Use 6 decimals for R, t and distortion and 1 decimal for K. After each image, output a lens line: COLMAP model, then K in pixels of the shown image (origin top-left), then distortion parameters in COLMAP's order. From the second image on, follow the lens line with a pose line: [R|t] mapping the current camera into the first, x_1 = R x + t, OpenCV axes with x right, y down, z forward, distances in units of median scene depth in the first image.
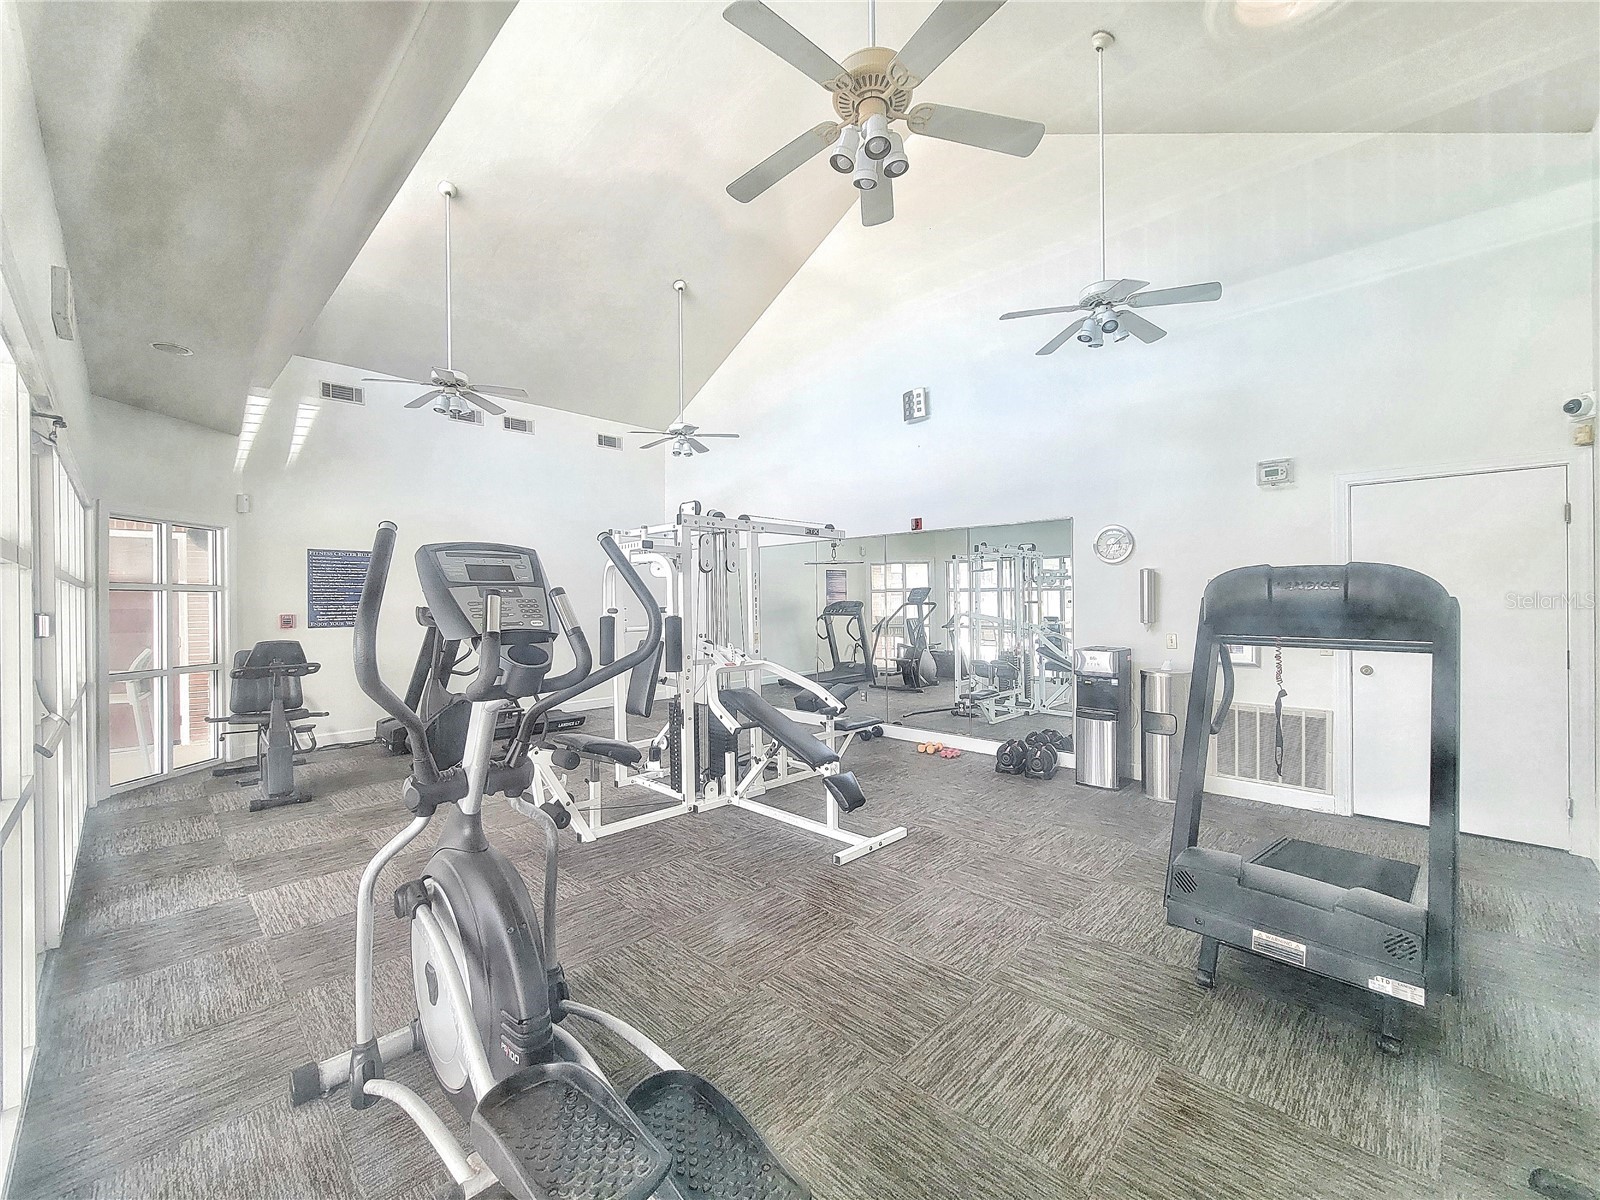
lens RADIAL K [[652.7, 0, 796.0], [0, 652.7, 601.3], [0, 0, 1]] dist [-0.001488, -0.000642]
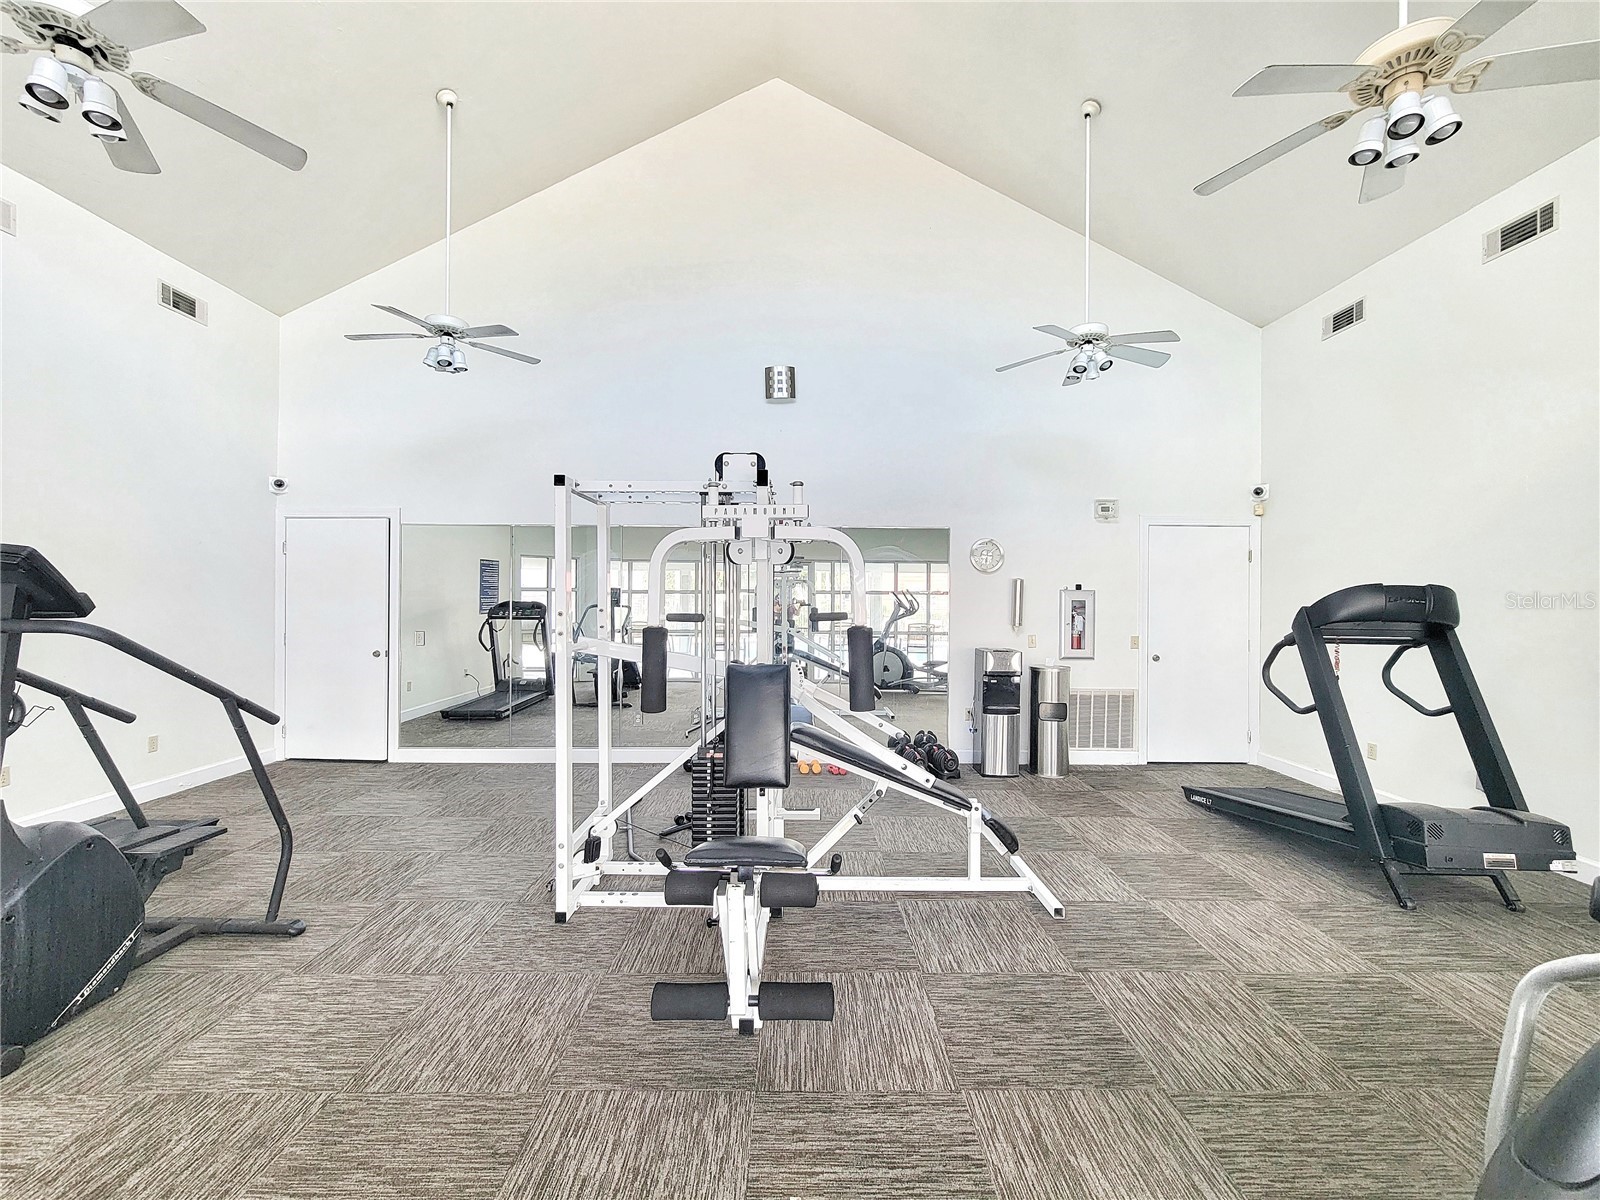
lens RADIAL K [[652.7, 0, 799.6], [0, 652.7, 604.5], [0, 0, 1]] dist [-0.001488, -0.000642]
pose [[0.706016, 0.009236, 0.708136, -0.551535], [-0.010819, 0.999939, -0.002255, 0.001812], [-0.708113, -0.006069, 0.706073, 0.459402]]
